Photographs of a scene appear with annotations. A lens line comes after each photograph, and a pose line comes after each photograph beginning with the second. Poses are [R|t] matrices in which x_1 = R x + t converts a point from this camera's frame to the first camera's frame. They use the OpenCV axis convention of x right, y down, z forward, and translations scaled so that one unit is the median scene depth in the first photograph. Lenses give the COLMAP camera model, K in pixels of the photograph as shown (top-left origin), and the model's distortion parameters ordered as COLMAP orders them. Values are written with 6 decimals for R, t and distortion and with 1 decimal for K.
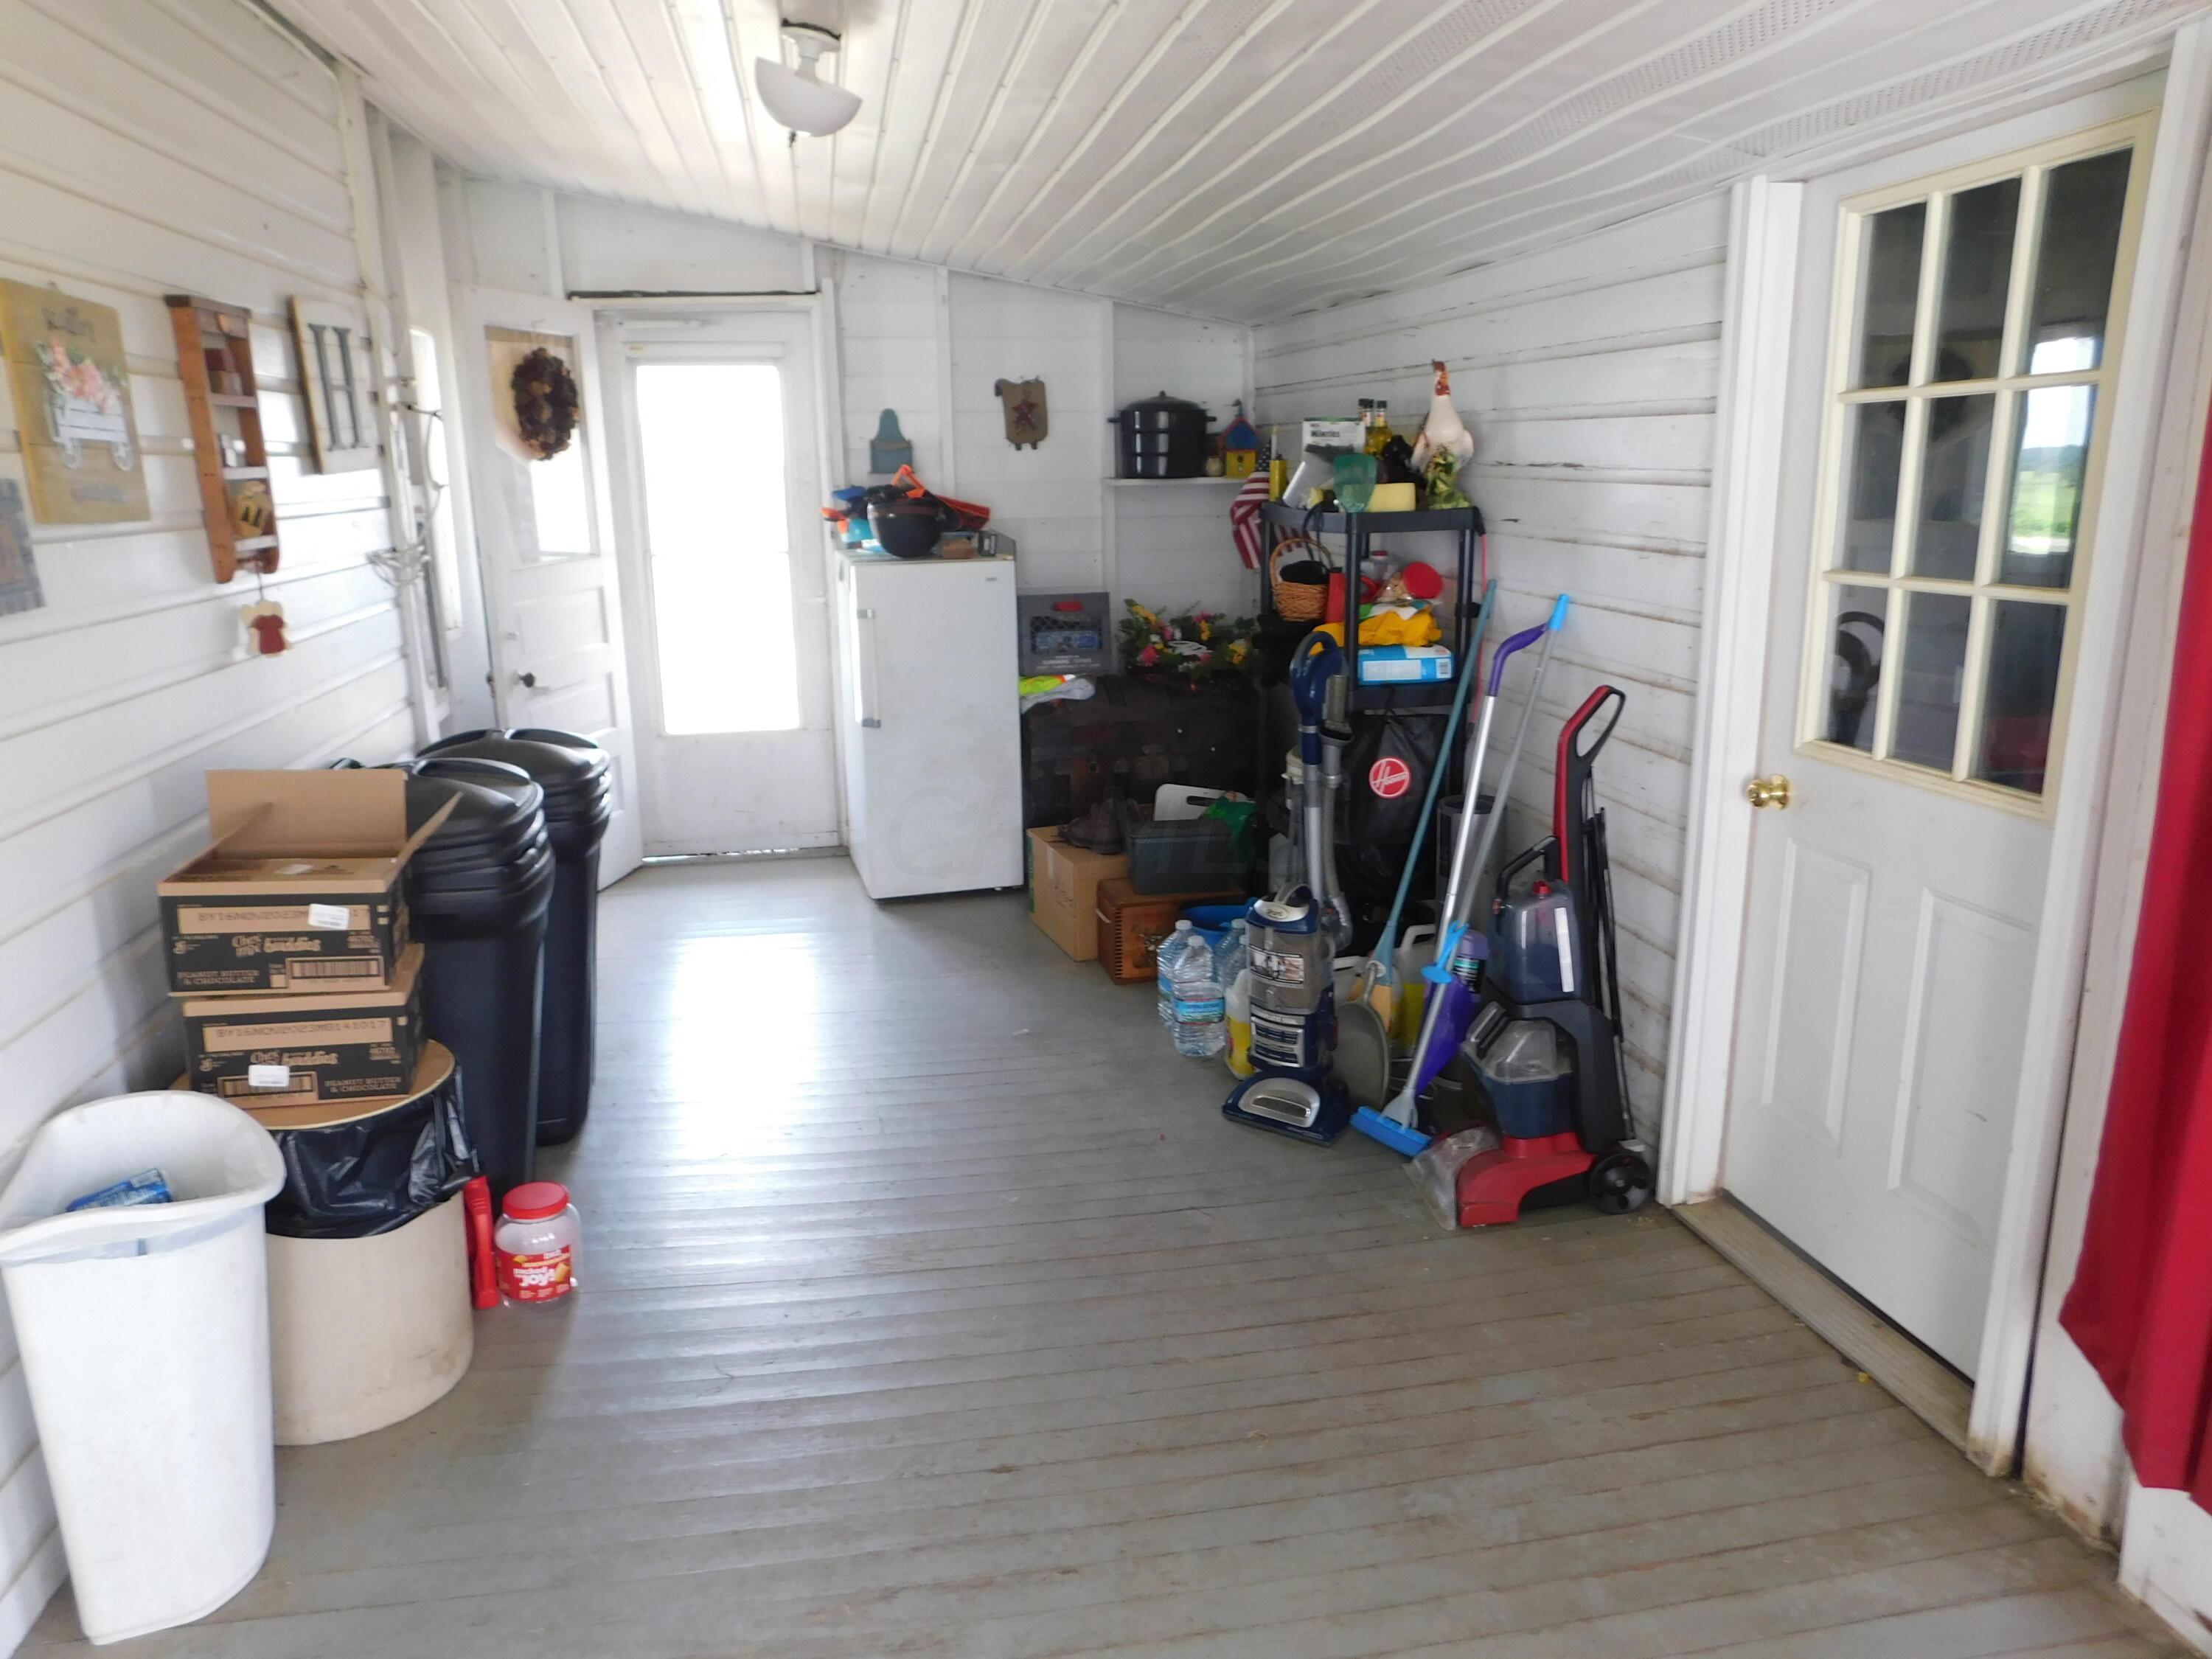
lens RADIAL K [[1479.4, 0, 1097.7], [0, 1479.4, 835.3], [0, 0, 1]] dist [-0.001128, -0.000529]
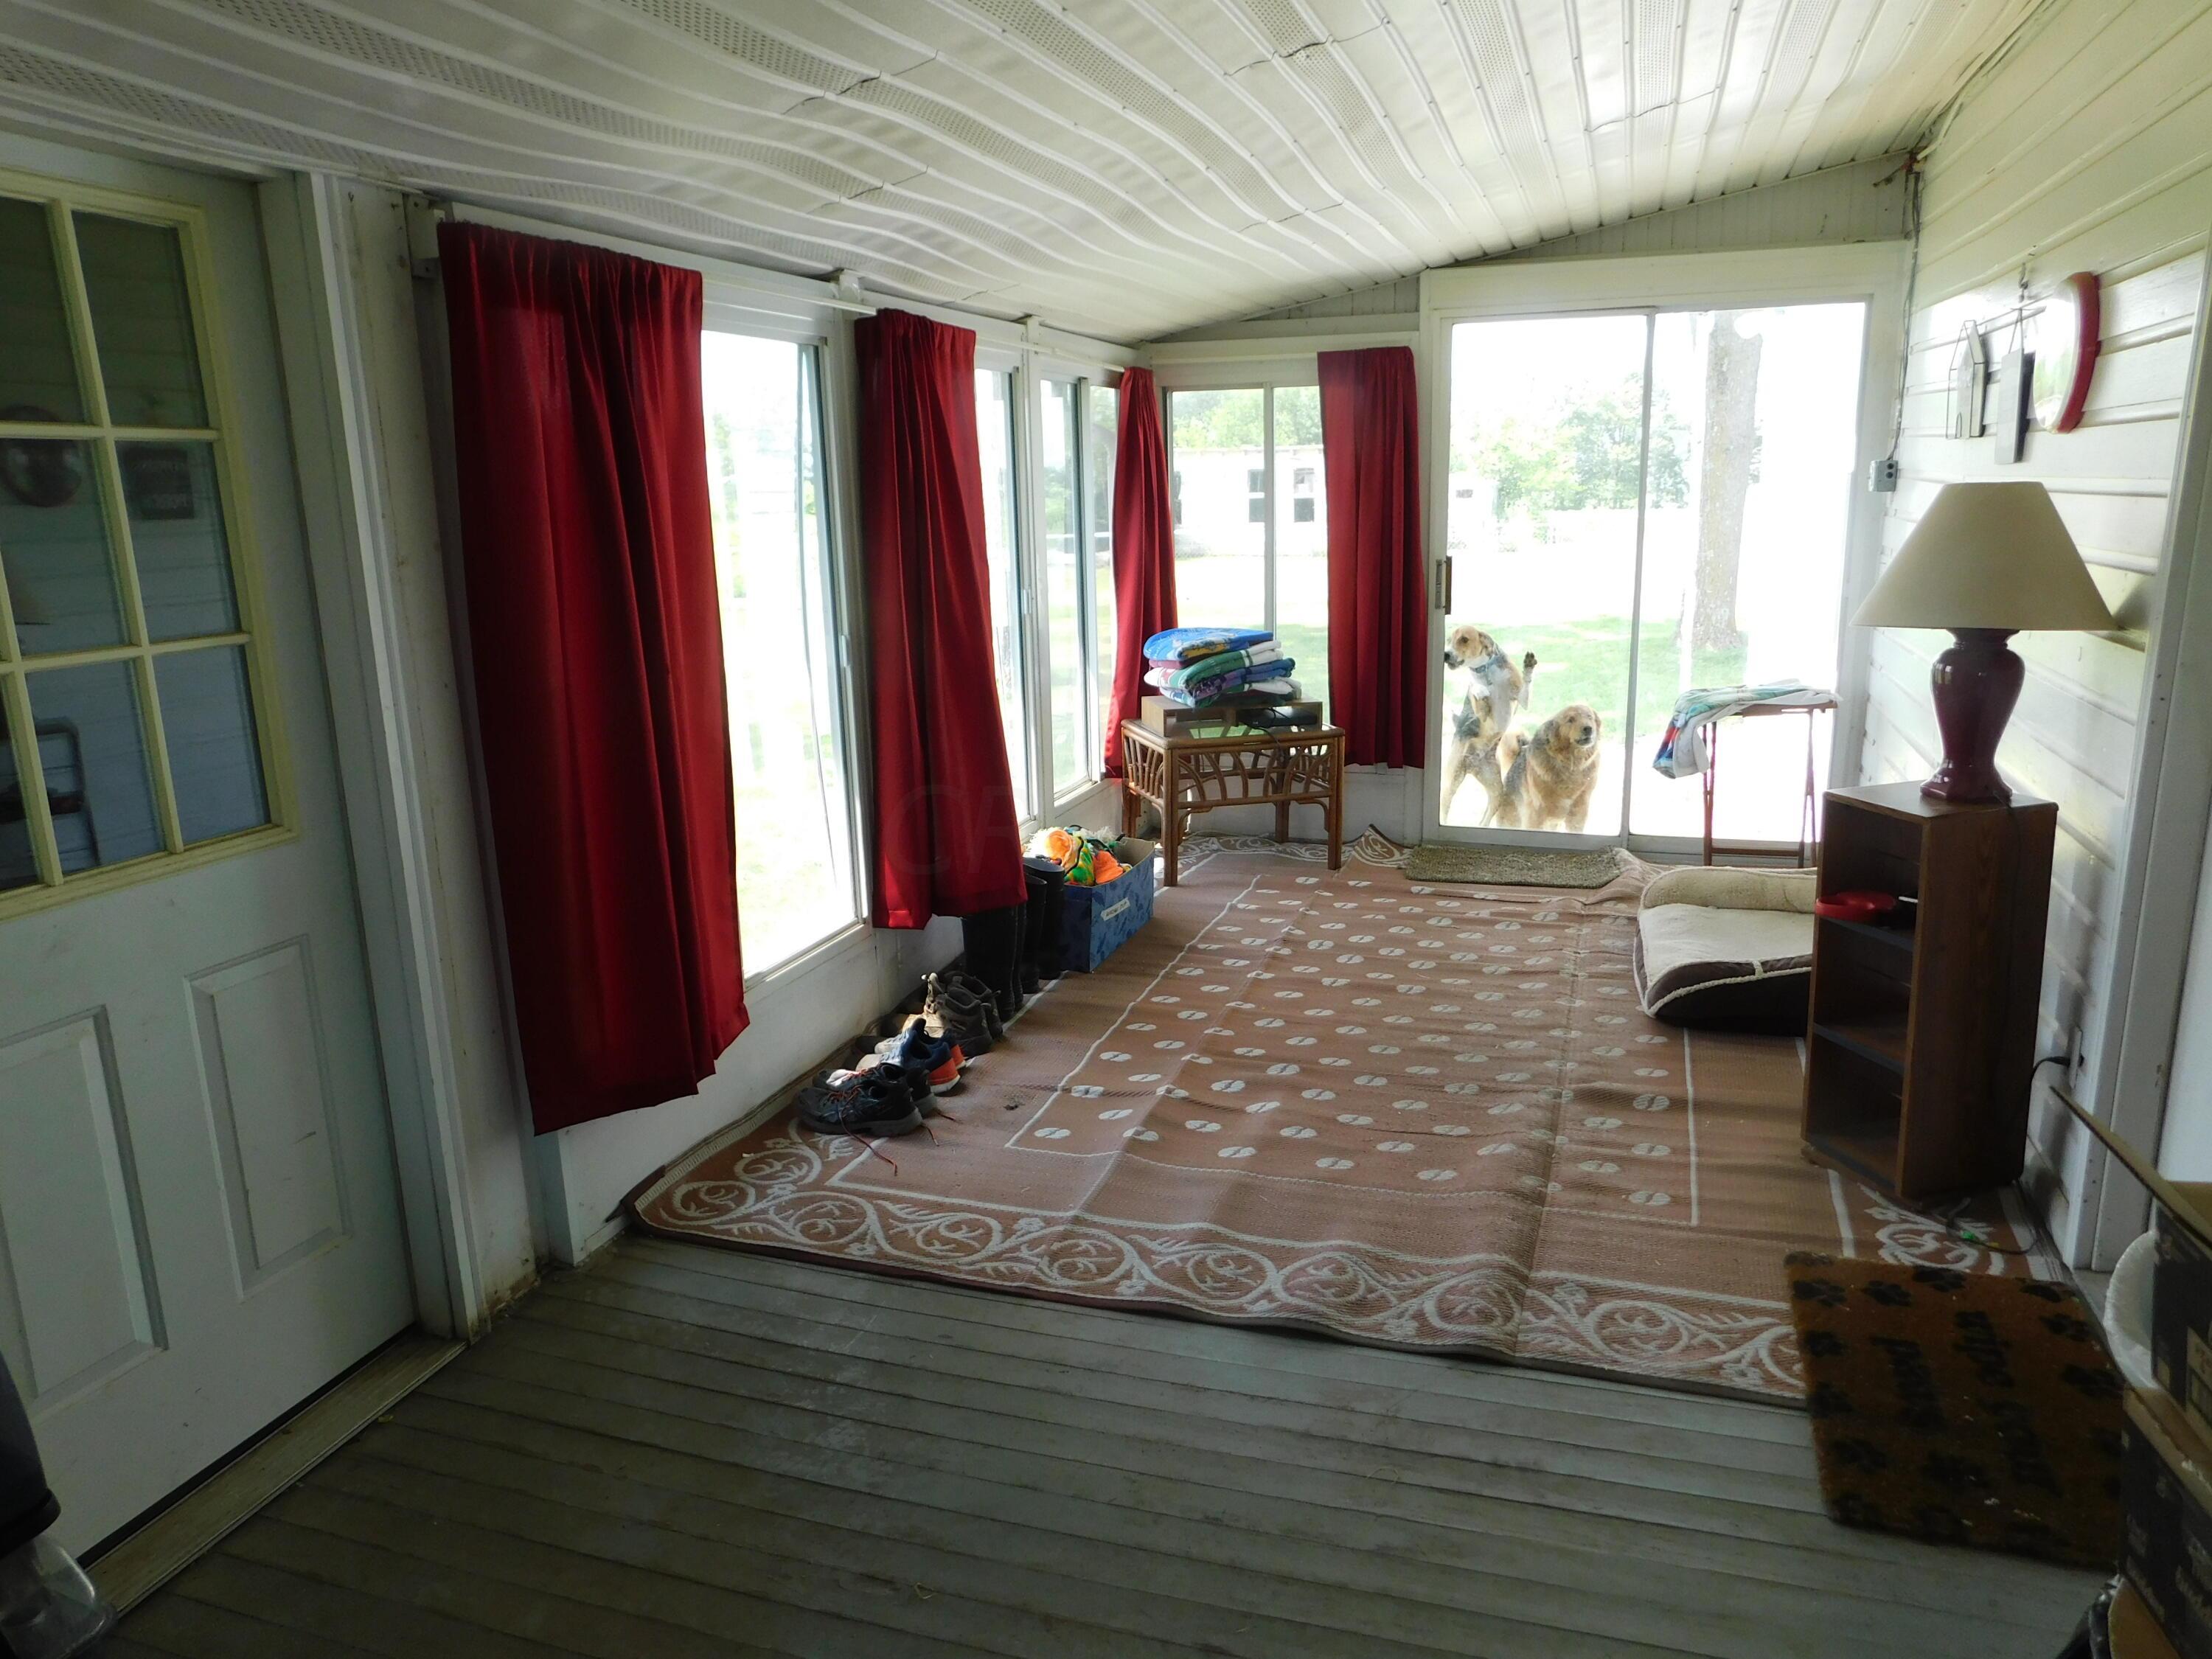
lens RADIAL K [[1479.4, 0, 1105.5], [0, 1479.4, 827.6], [0, 0, 1]] dist [-0.001128, -0.000529]
pose [[-0.859785, -0.086842, 0.503218, -0.376947], [0.148869, 0.900005, 0.409670, -0.337761], [-0.488475, 0.427142, -0.760882, 1.382377]]
